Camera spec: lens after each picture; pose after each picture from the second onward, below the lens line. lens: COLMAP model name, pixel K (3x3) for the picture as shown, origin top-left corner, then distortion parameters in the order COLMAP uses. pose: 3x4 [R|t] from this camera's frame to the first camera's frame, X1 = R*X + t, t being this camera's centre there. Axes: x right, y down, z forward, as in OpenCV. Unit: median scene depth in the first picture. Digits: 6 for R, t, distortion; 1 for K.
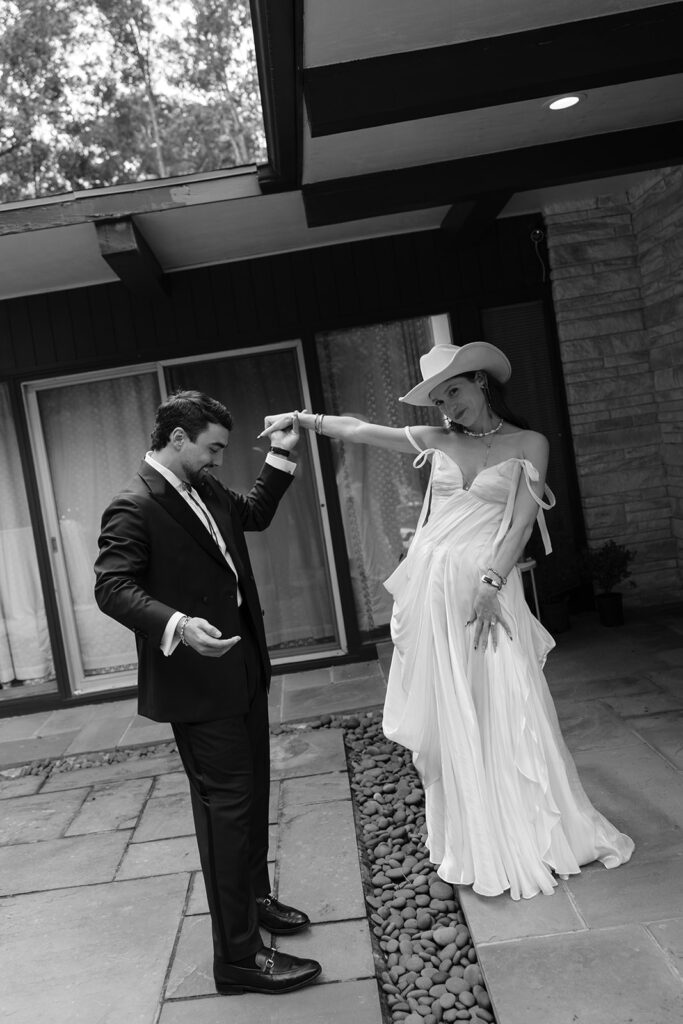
lens RADIAL K [[1848.2, 0, 341.5], [0, 1848.2, 512.0], [0, 0, 1]] dist [-0.049745, 0.037854]
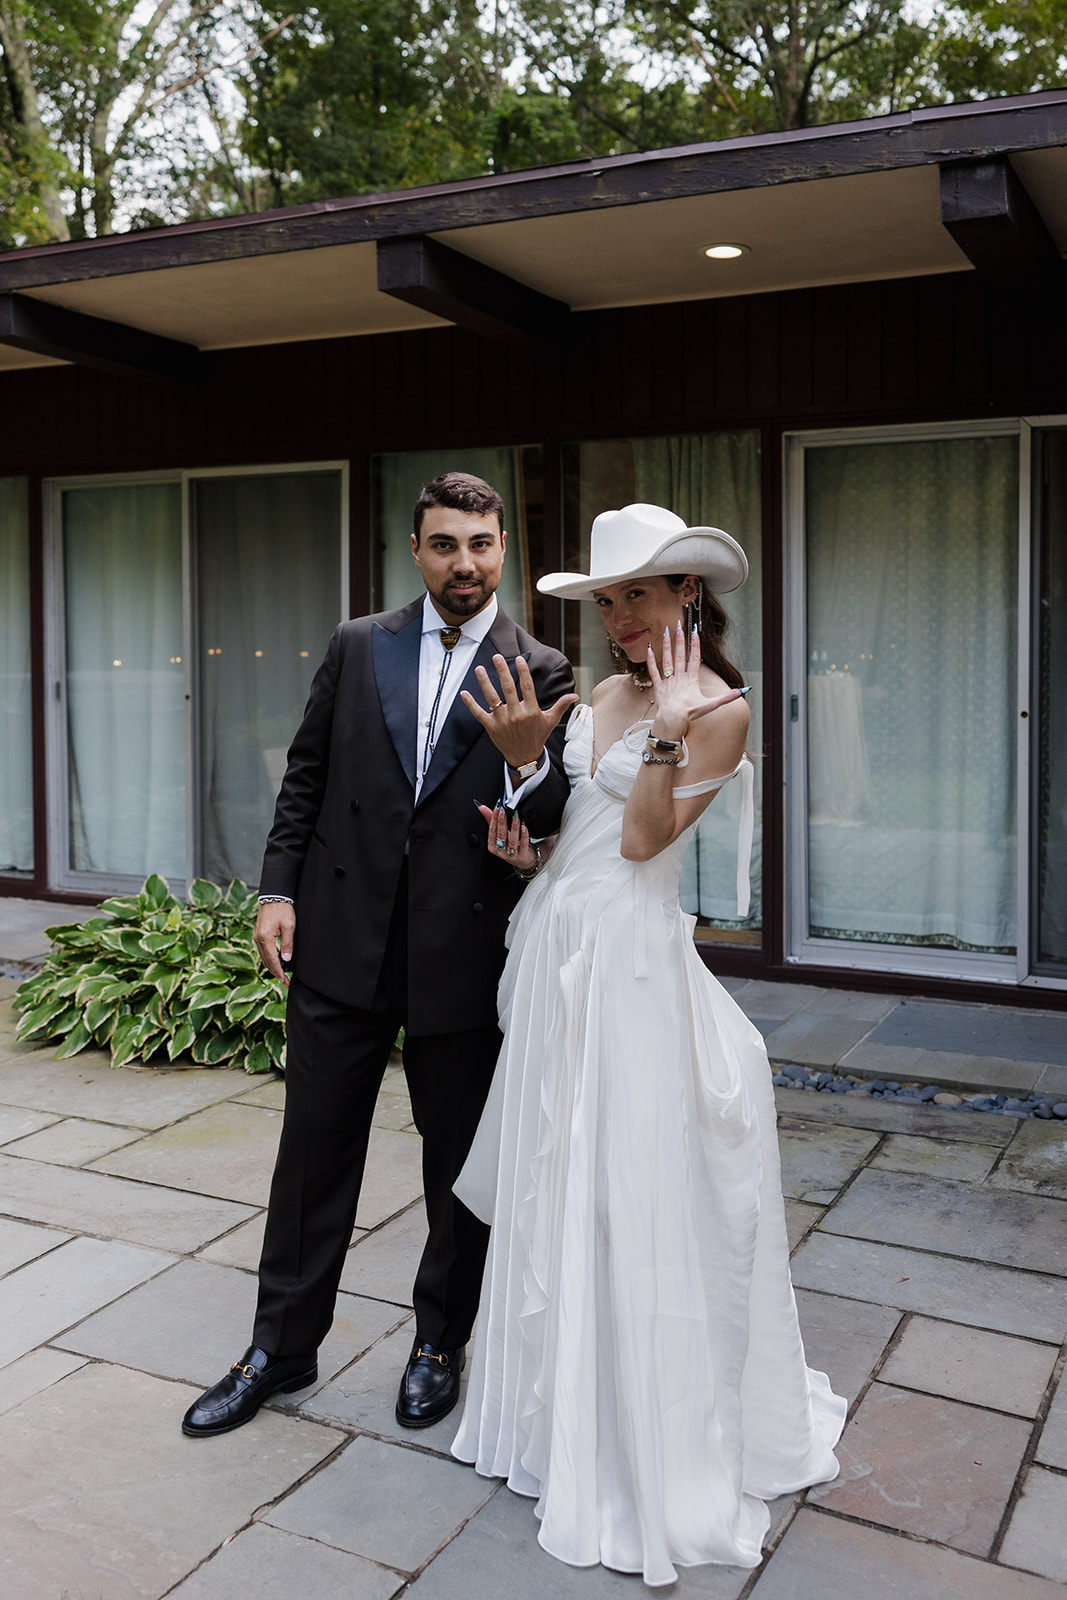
lens RADIAL K [[2887.8, 0, 533.5], [0, 2887.8, 800.0], [0, 0, 1]] dist [-0.049745, 0.037854]
pose [[0.621317, 0.176581, -0.763403, 0.502604], [-0.135004, 0.983831, 0.117692, -0.050754], [0.771842, 0.029938, 0.635109, 0.338859]]
